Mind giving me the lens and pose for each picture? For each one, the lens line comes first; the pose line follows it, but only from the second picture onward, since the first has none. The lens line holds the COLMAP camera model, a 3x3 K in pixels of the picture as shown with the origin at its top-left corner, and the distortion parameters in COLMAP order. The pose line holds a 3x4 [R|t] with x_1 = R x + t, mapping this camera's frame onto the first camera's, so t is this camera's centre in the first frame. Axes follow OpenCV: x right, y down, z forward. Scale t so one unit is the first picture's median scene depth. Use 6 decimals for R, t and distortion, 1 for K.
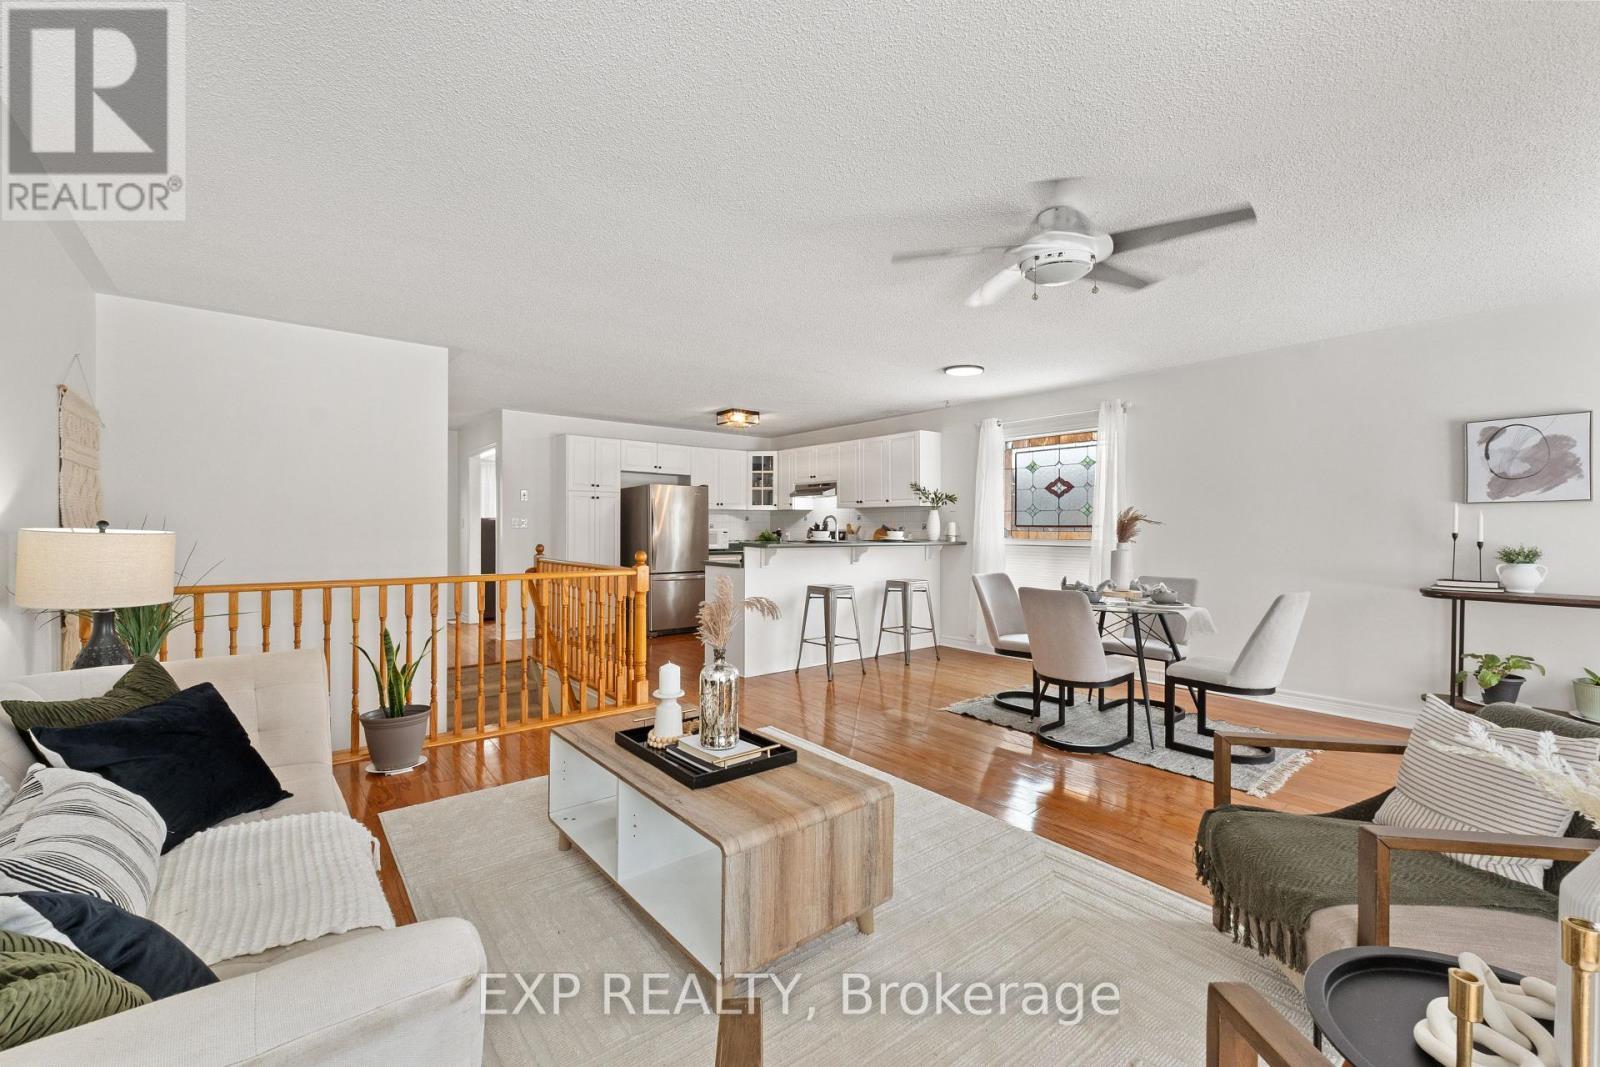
lens RADIAL K [[678.3, 0, 786.0], [0, 678.3, 539.4], [0, 0, 1]] dist [-0.000257, -0.000452]
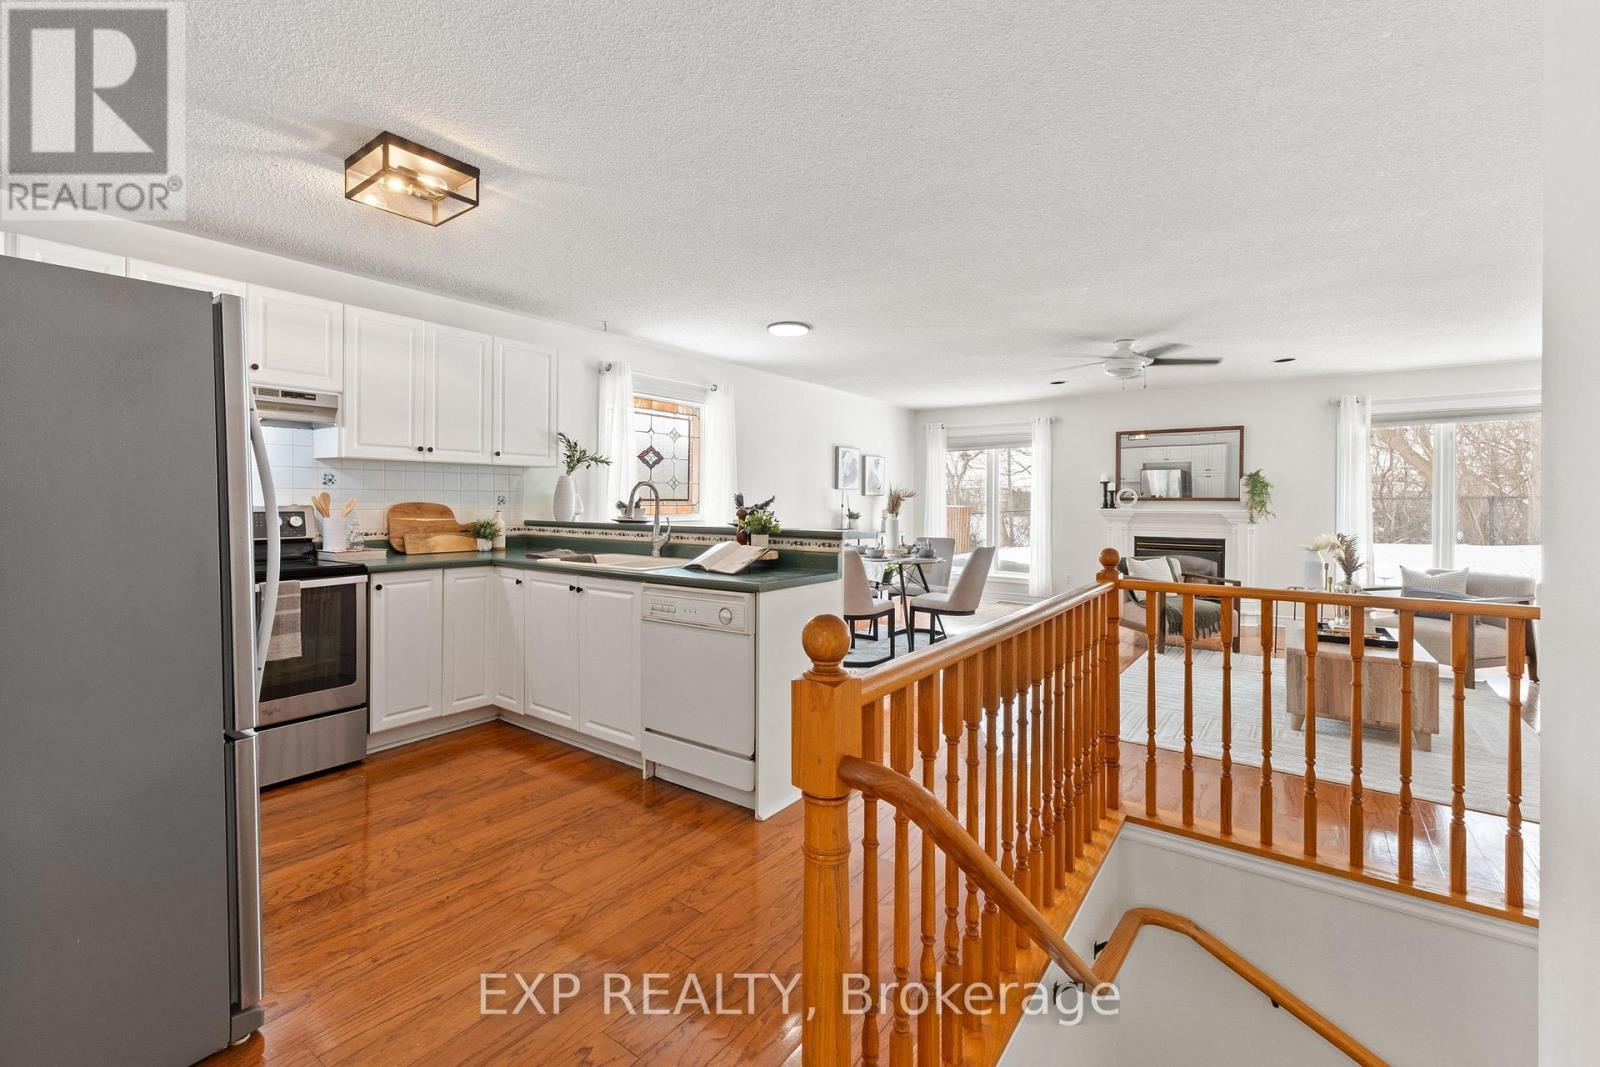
lens RADIAL K [[678.3, 0, 751.3], [0, 678.3, 541.8], [0, 0, 1]] dist [-0.000257, -0.000452]
pose [[-0.229284, -0.070748, 0.970785, -0.398290], [0.001939, 0.997320, 0.073140, -0.023293], [-0.973358, 0.018652, -0.228533, 0.836774]]
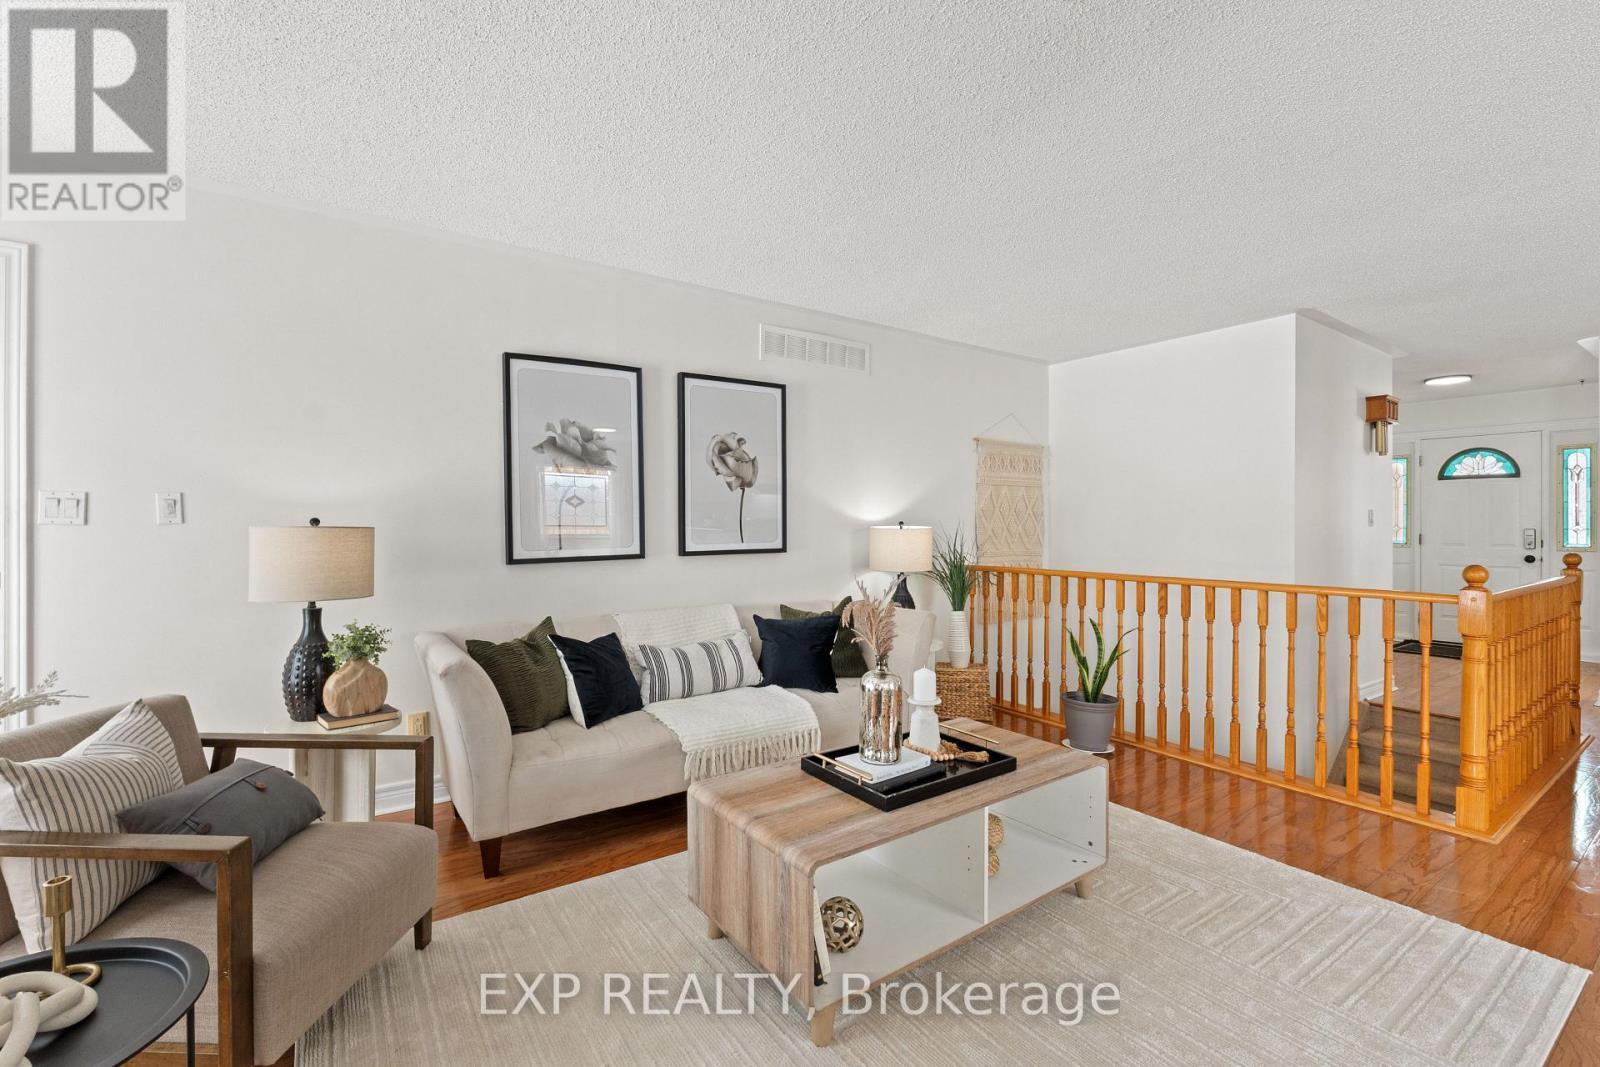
lens RADIAL K [[678.3, 0, 792.6], [0, 678.3, 520.3], [0, 0, 1]] dist [-0.000257, -0.000452]
pose [[-0.075848, -0.017839, -0.996960, 0.244729], [-0.019235, 0.999680, -0.016424, 0.000932], [0.996934, 0.017931, -0.076167, 0.282347]]
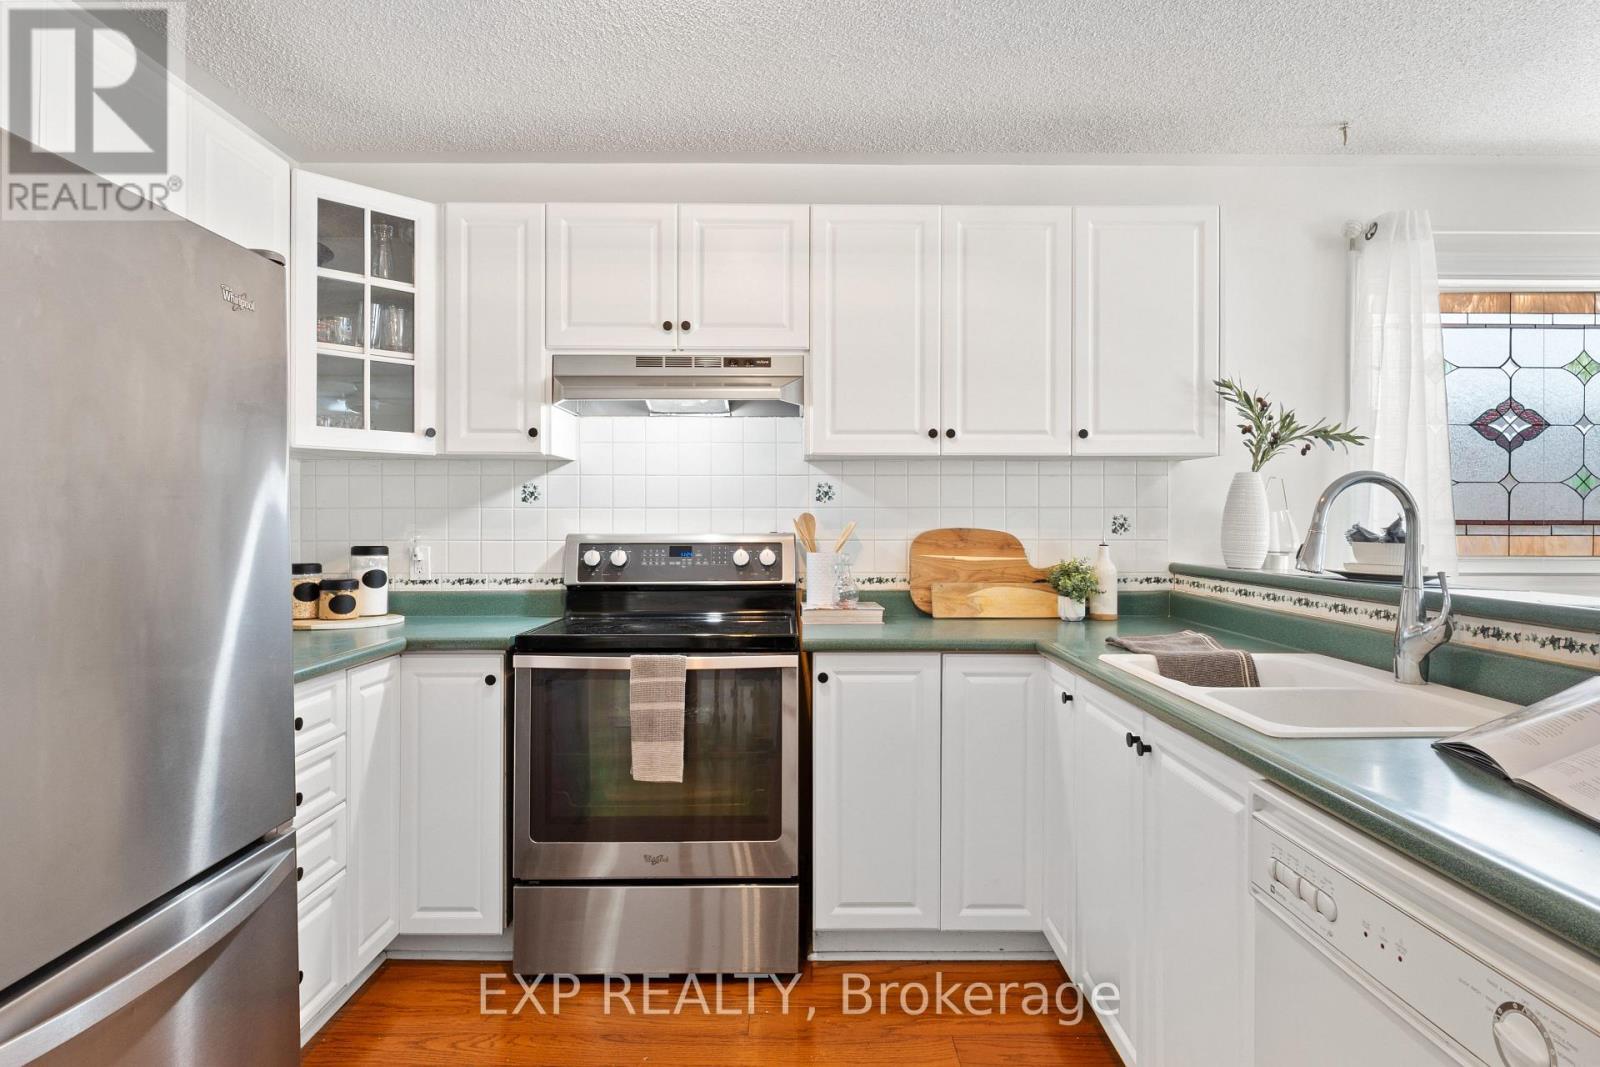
lens RADIAL K [[900.4, 0, 810.8], [0, 900.4, 524.5], [0, 0, 1]] dist [-0.002646, -0.000524]
pose [[0.613787, -0.009774, 0.789411, -0.198235], [0.013576, 0.999906, 0.001825, -0.019455], [-0.789355, 0.009597, 0.613862, 0.776309]]
